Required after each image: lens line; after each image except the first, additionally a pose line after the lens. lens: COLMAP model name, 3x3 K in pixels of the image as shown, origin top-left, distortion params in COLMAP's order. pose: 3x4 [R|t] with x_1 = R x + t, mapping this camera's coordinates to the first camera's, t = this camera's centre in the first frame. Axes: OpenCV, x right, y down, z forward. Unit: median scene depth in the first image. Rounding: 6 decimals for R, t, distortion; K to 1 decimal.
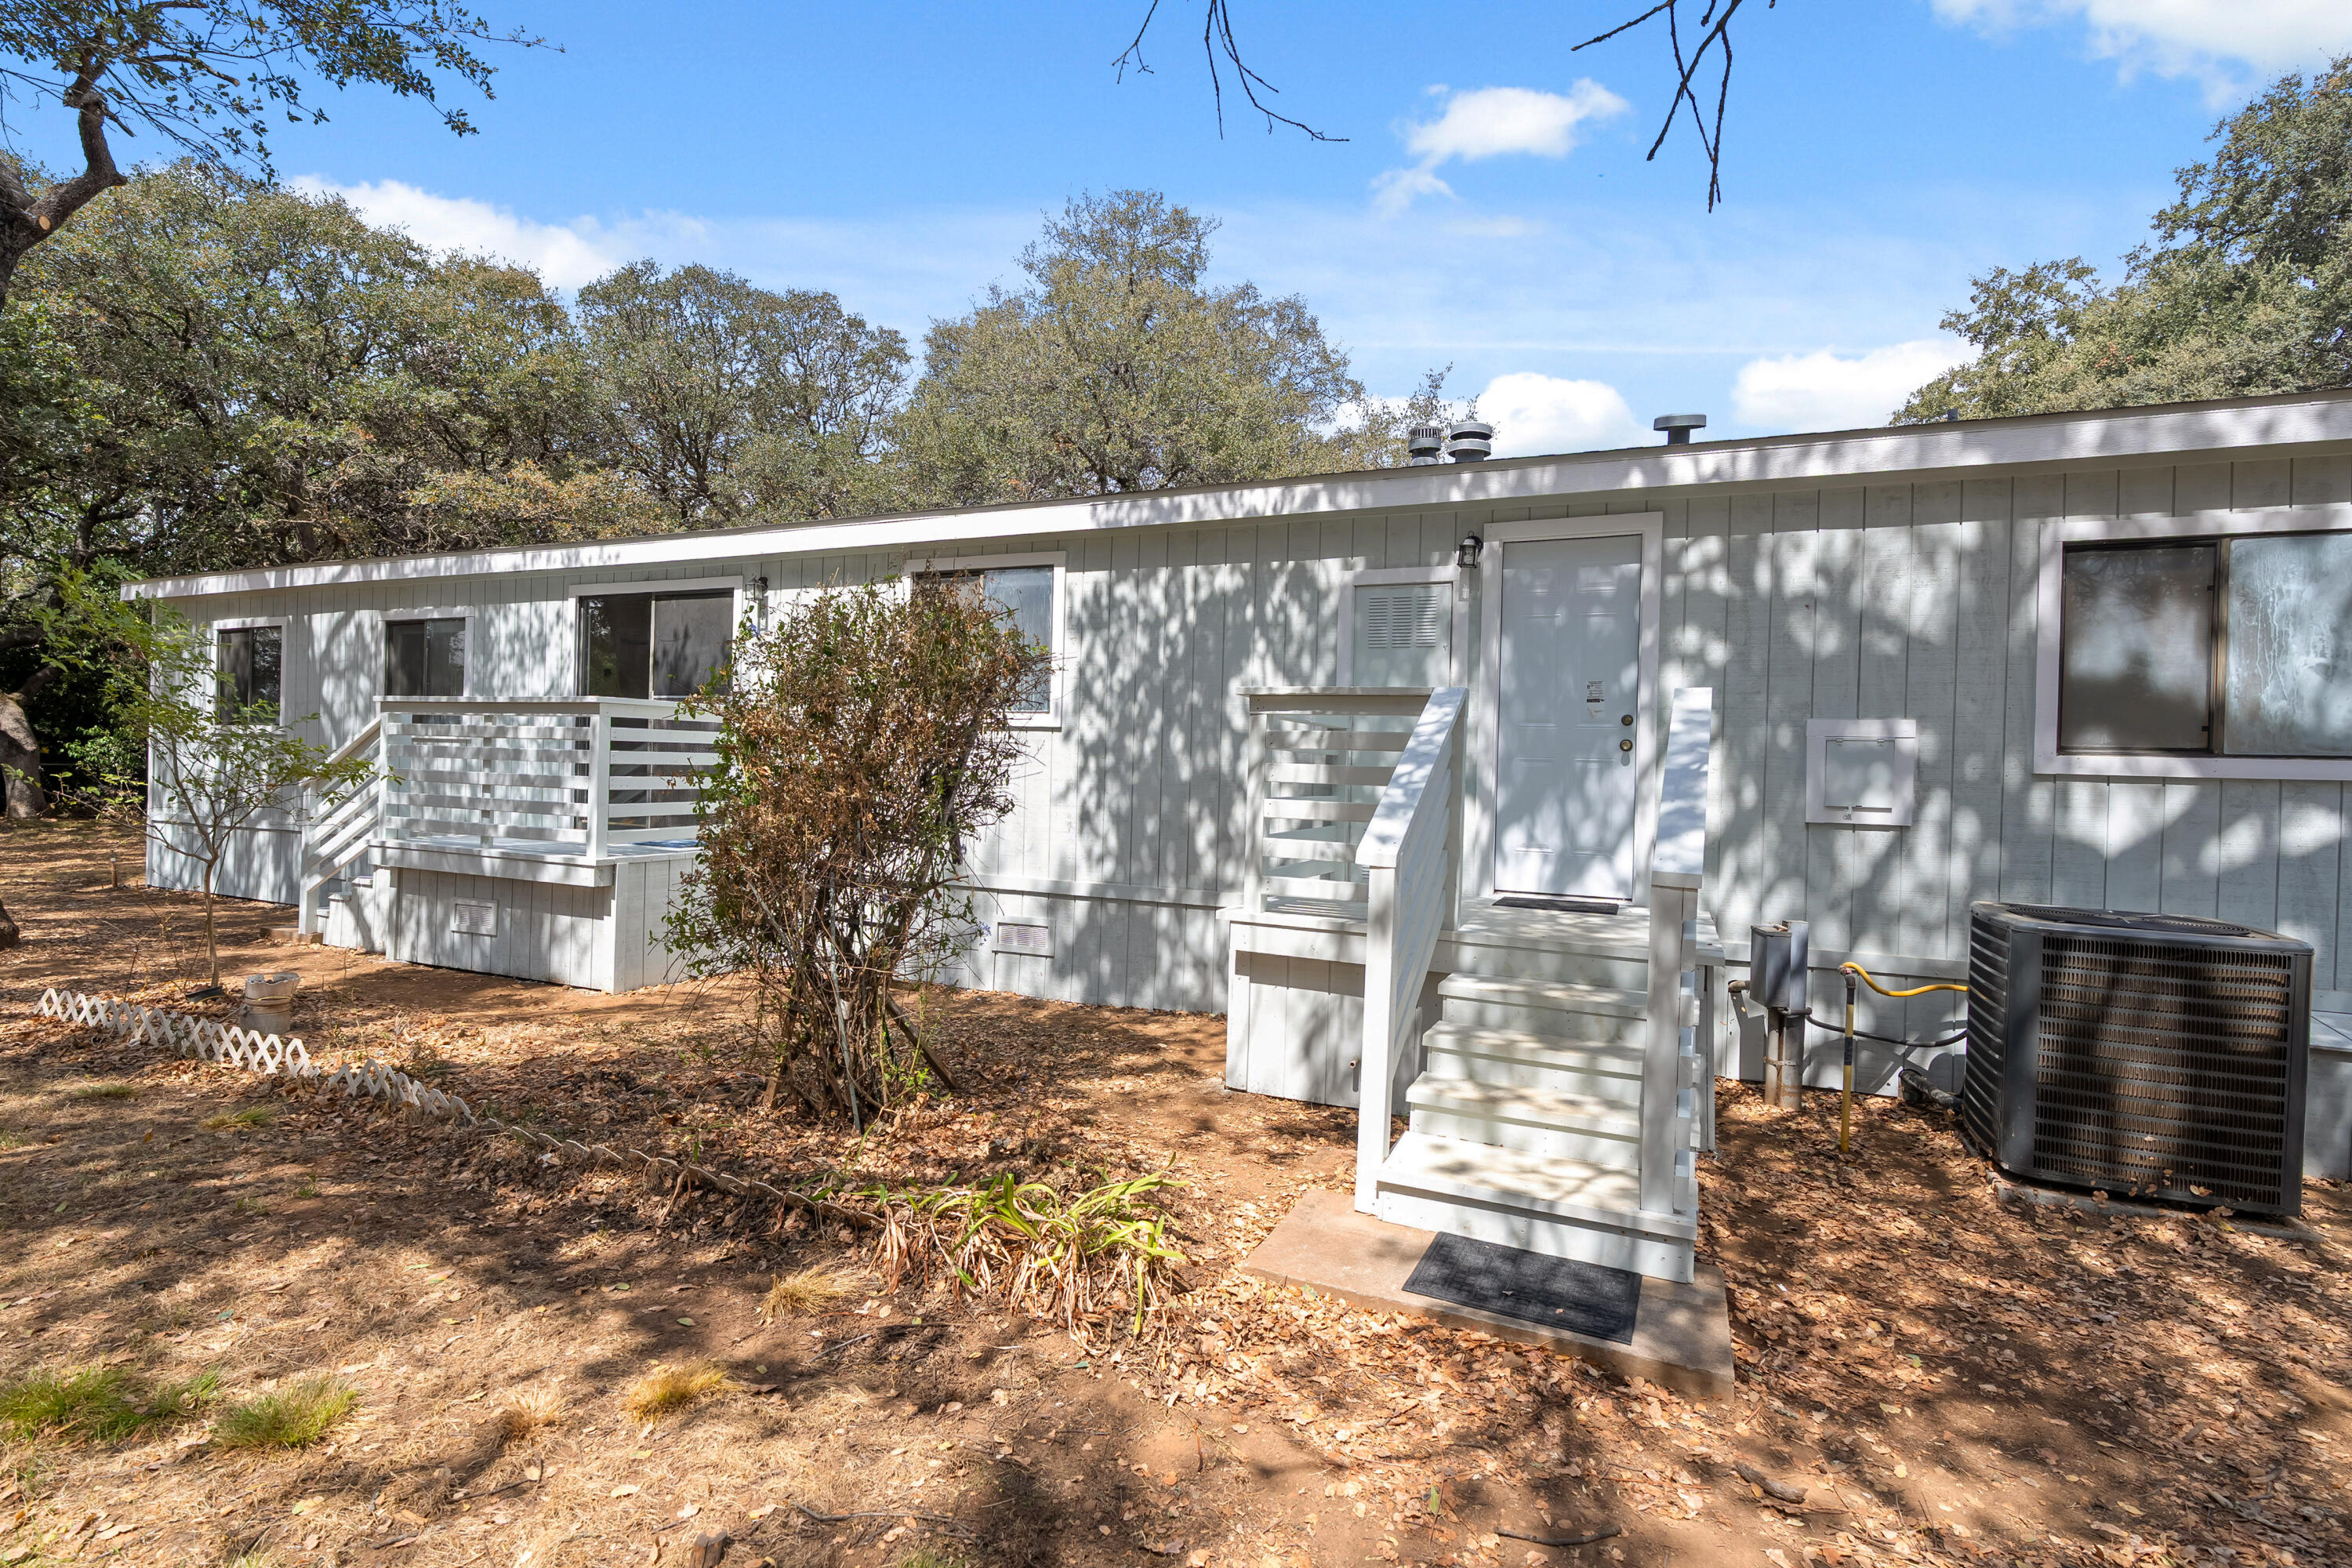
lens RADIAL K [[1090.2, 0, 1170.5], [0, 1090.2, 769.2], [0, 0, 1]] dist [-0.007306, 0.004204]
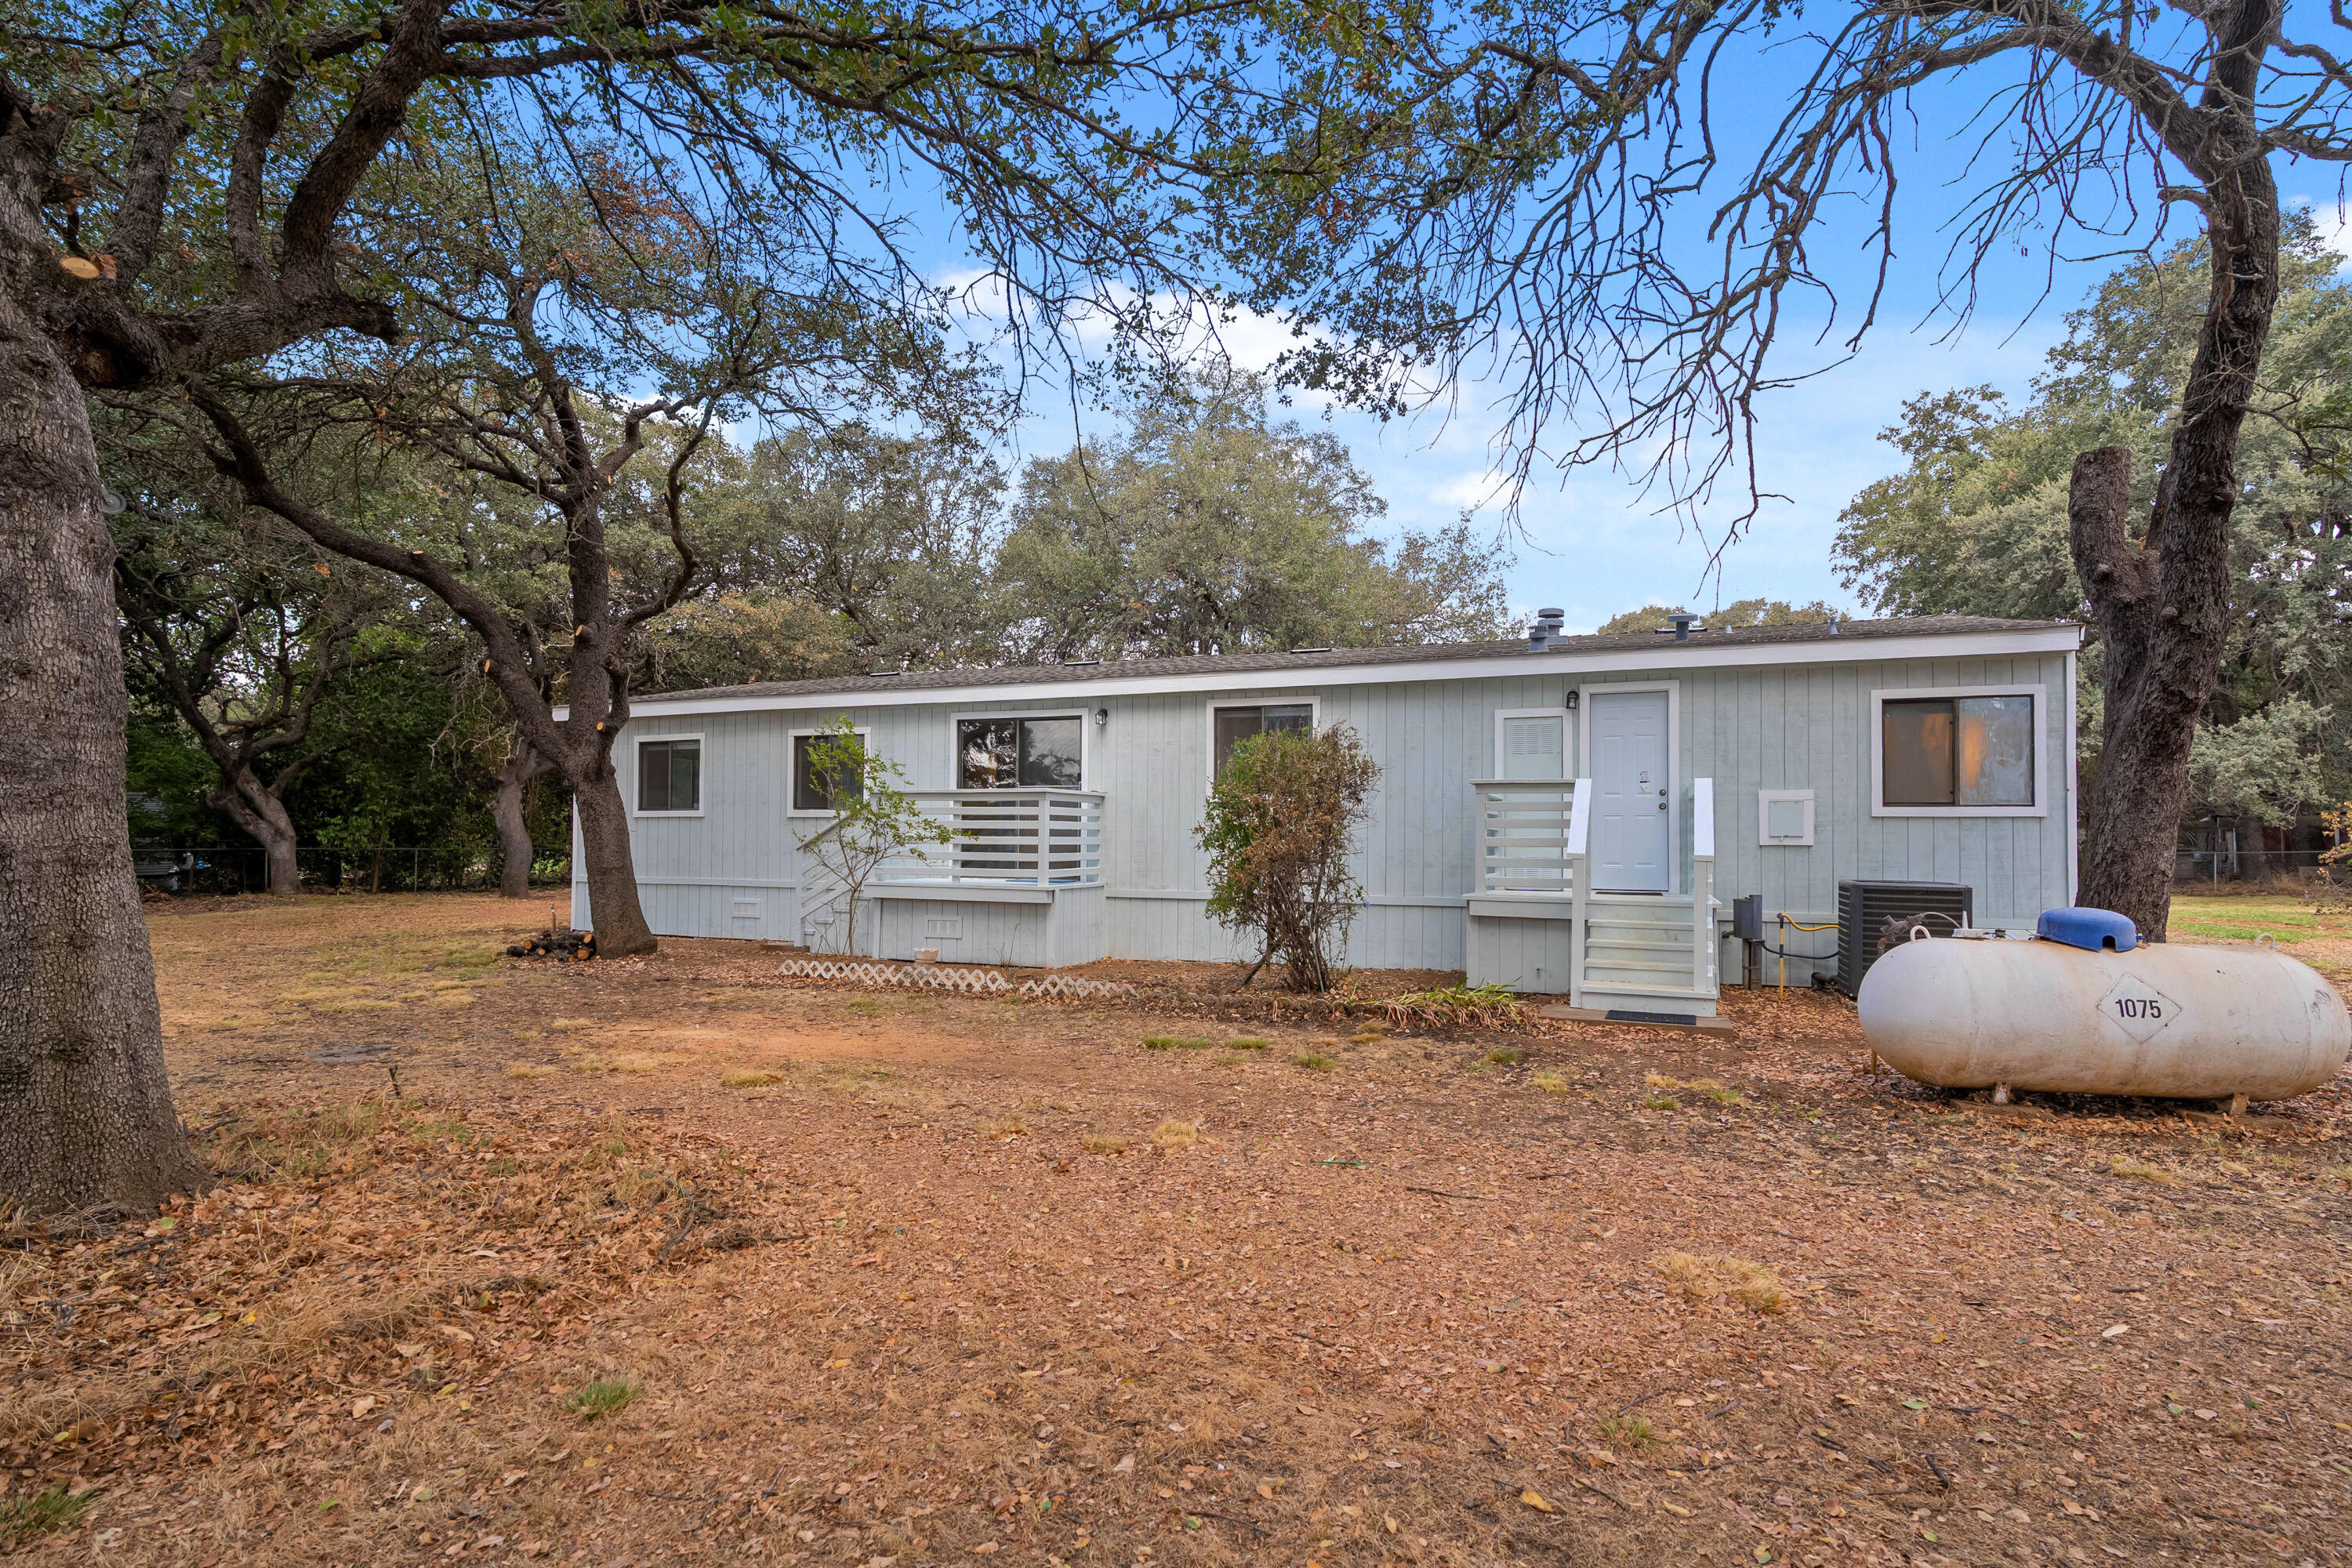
lens RADIAL K [[1116.7, 0, 1179.5], [0, 1116.7, 804.9], [0, 0, 1]] dist [-0.008601, 0.000049]
pose [[0.999244, -0.015904, 0.035464, -0.372720], [0.017085, 0.999301, -0.033242, 0.016693], [-0.034911, 0.033823, 0.998818, -0.670040]]
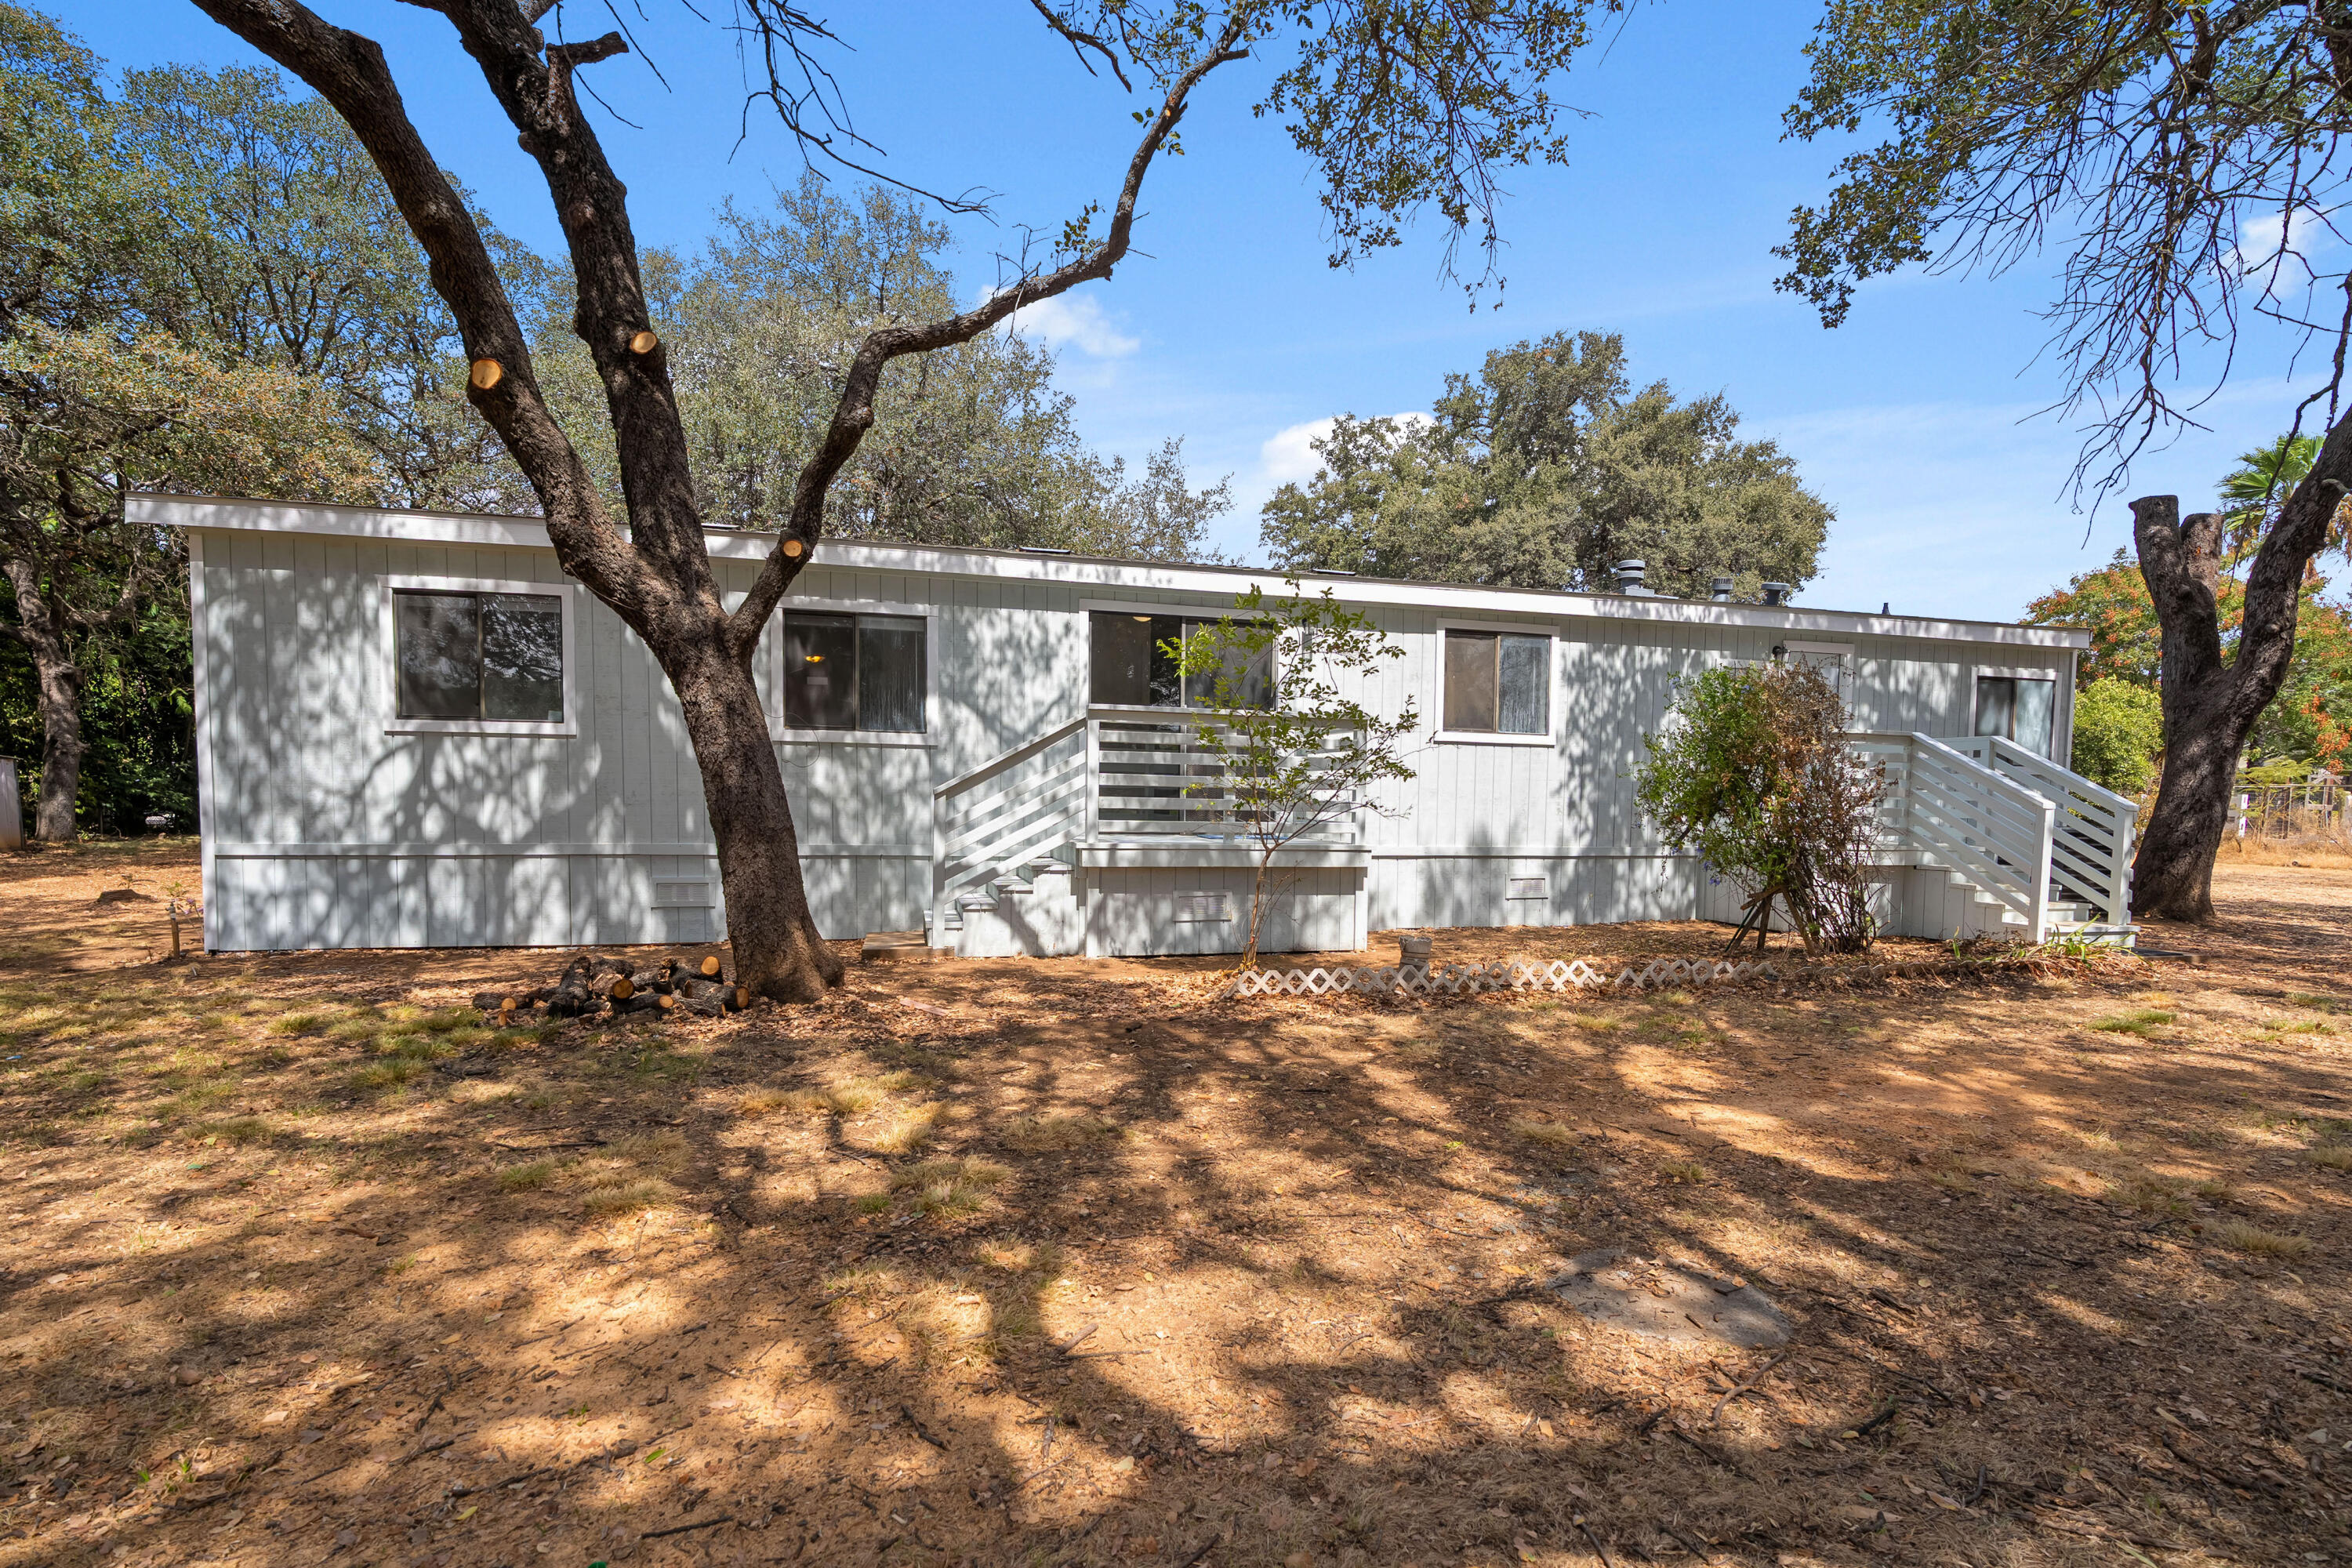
lens RADIAL K [[1090.2, 0, 1186.1], [0, 1090.2, 856.9], [0, 0, 1]] dist [-0.007306, 0.004204]
pose [[0.780043, -0.049027, 0.623802, -1.430742], [0.006894, 0.997539, 0.069779, 0.005371], [-0.625688, -0.050130, 0.778461, 0.147868]]
